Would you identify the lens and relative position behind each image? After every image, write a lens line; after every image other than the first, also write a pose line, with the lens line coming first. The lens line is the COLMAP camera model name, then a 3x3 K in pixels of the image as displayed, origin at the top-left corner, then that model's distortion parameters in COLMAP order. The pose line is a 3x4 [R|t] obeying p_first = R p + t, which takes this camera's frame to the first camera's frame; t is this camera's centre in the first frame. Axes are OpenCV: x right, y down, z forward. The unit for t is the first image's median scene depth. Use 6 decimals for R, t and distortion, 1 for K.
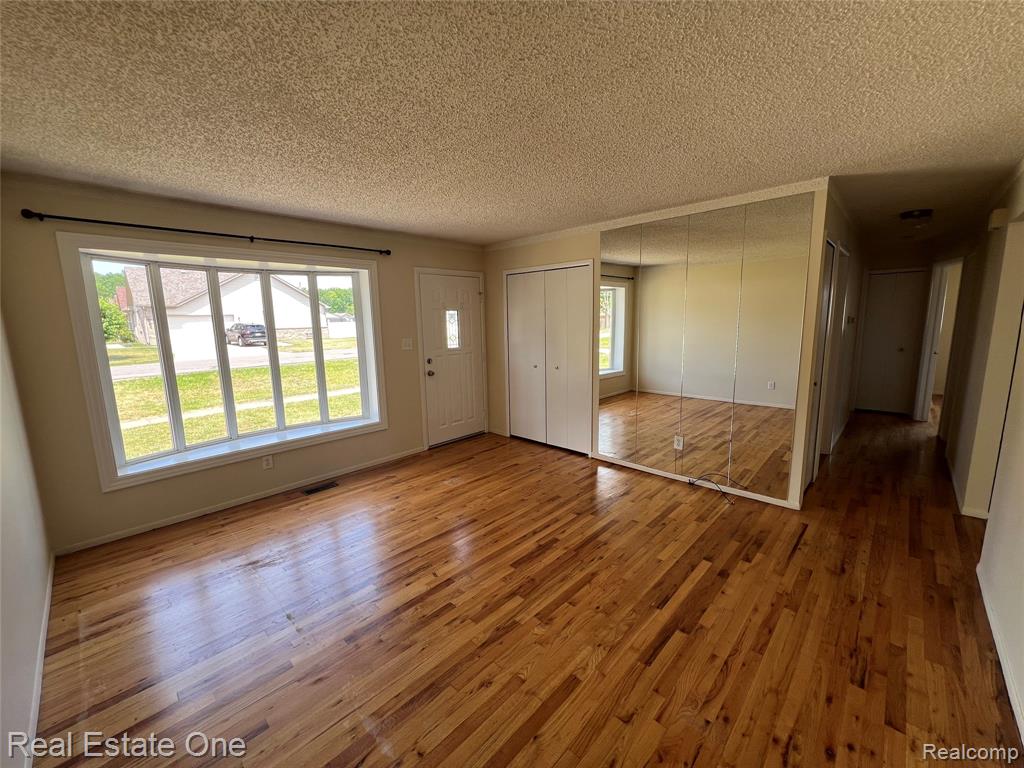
lens RADIAL K [[408.3, 0, 510.5], [0, 408.3, 383.4], [0, 0, 1]] dist [0.002948, 0.000353]
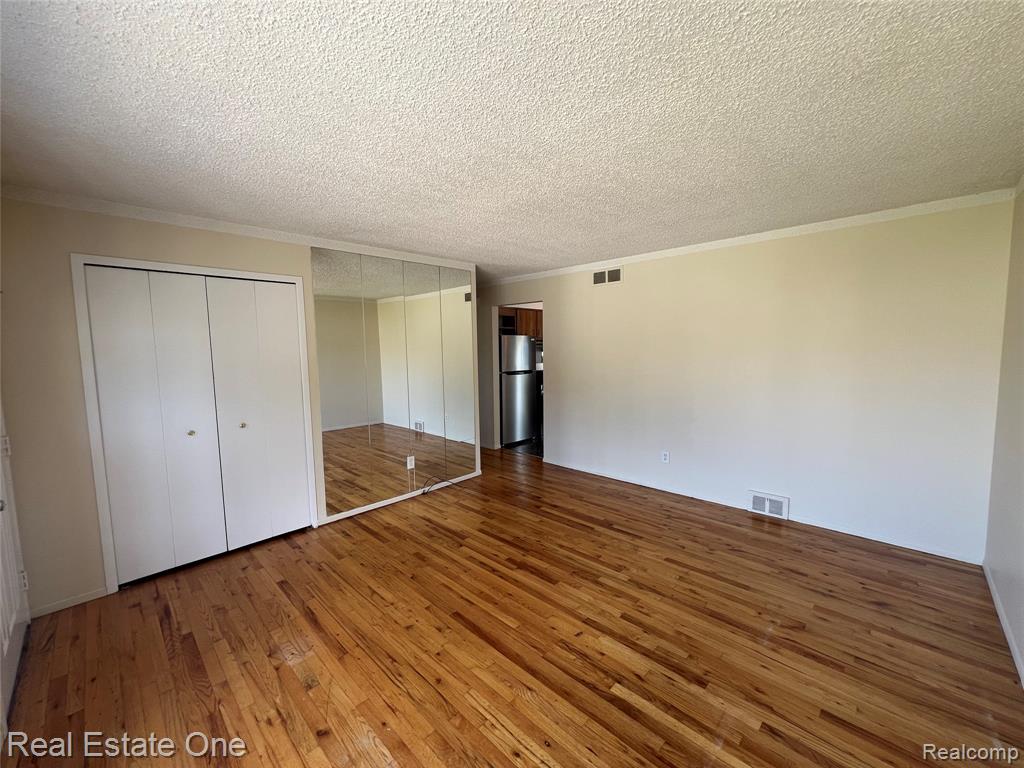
lens RADIAL K [[408.3, 0, 508.7], [0, 408.3, 385.9], [0, 0, 1]] dist [0.002948, 0.000353]
pose [[0.001656, -0.075115, 0.997174, -0.782562], [0.172065, 0.982324, 0.073710, -0.110158], [-0.985084, 0.171456, 0.014552, 0.803829]]
